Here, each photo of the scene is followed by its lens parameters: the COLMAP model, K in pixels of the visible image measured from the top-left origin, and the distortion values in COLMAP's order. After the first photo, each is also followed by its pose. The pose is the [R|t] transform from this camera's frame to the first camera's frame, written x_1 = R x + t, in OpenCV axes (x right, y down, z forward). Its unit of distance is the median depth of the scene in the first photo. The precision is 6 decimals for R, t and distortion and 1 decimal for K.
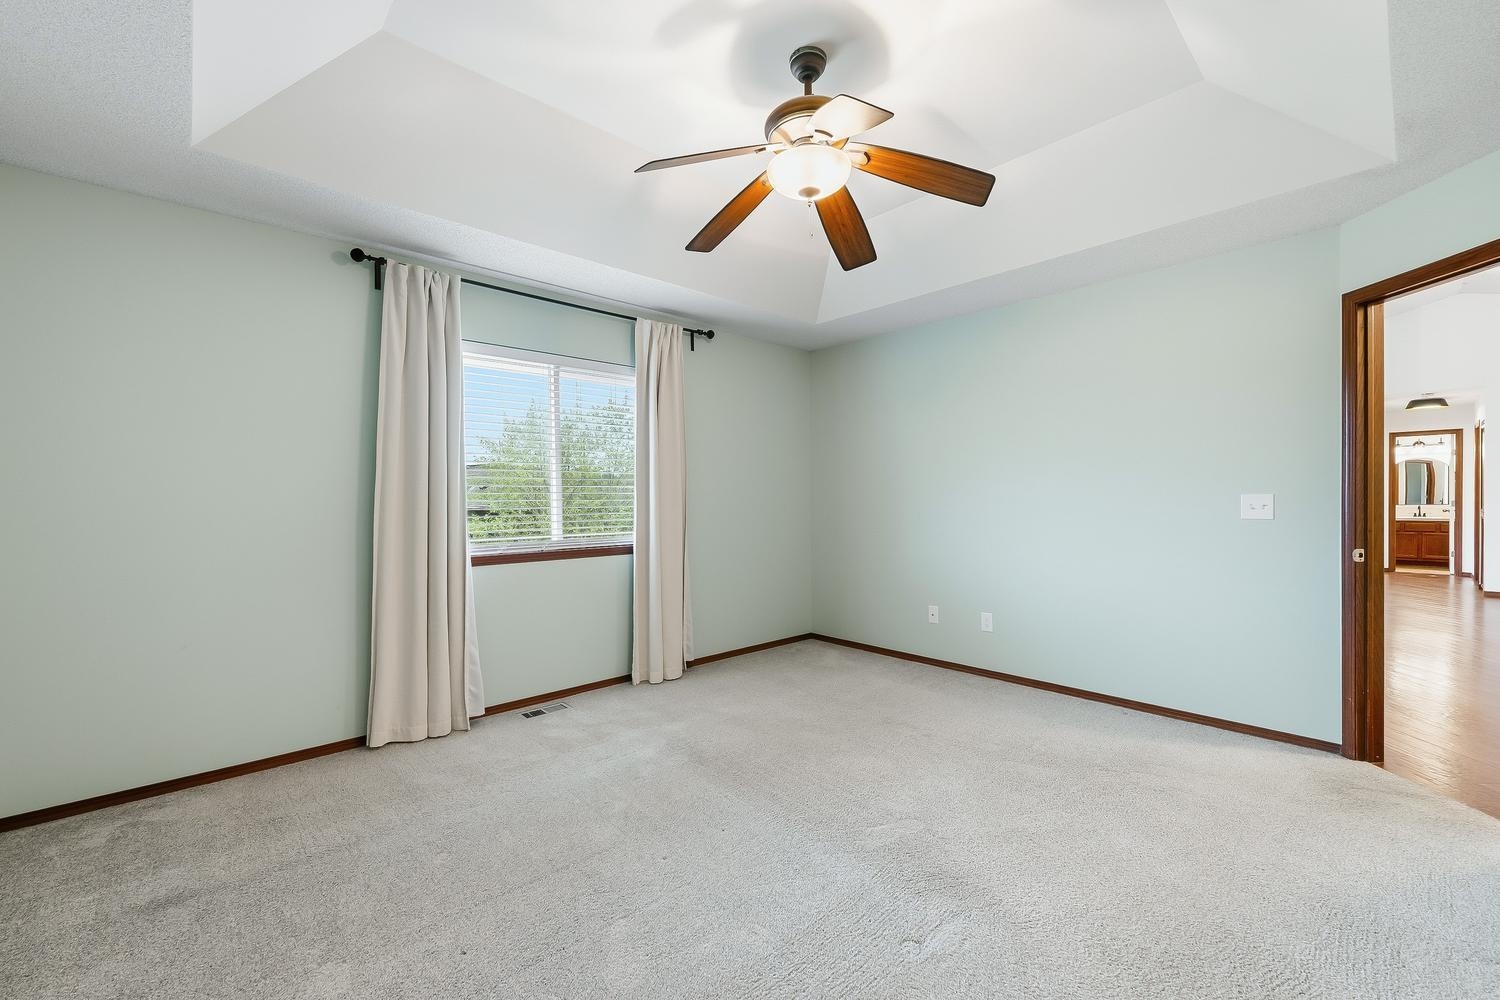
lens RADIAL K [[608.3, 0, 750.0], [0, 608.3, 500.0], [0, 0, 1]] dist [-0.000274, -0.000217]
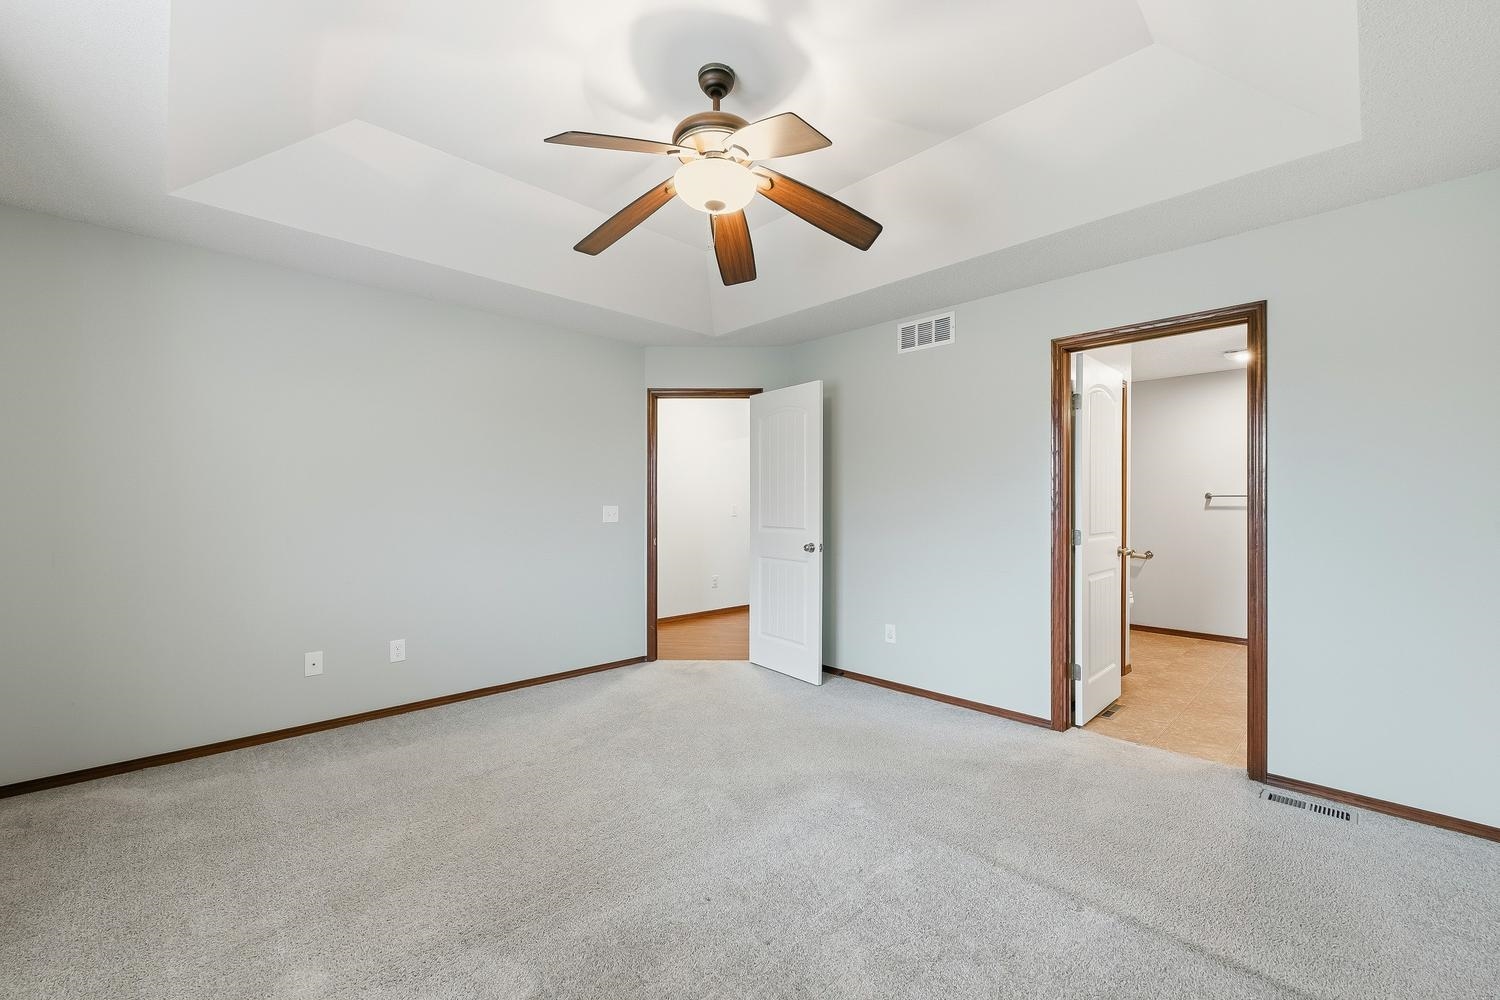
lens RADIAL K [[608.3, 0, 750.0], [0, 608.3, 500.0], [0, 0, 1]] dist [-0.000274, -0.000217]
pose [[-0.031484, 0.013039, 0.999419, -0.641987], [-0.004207, 0.999904, -0.013178, -0.005596], [-0.999495, -0.004620, -0.031426, 0.686016]]
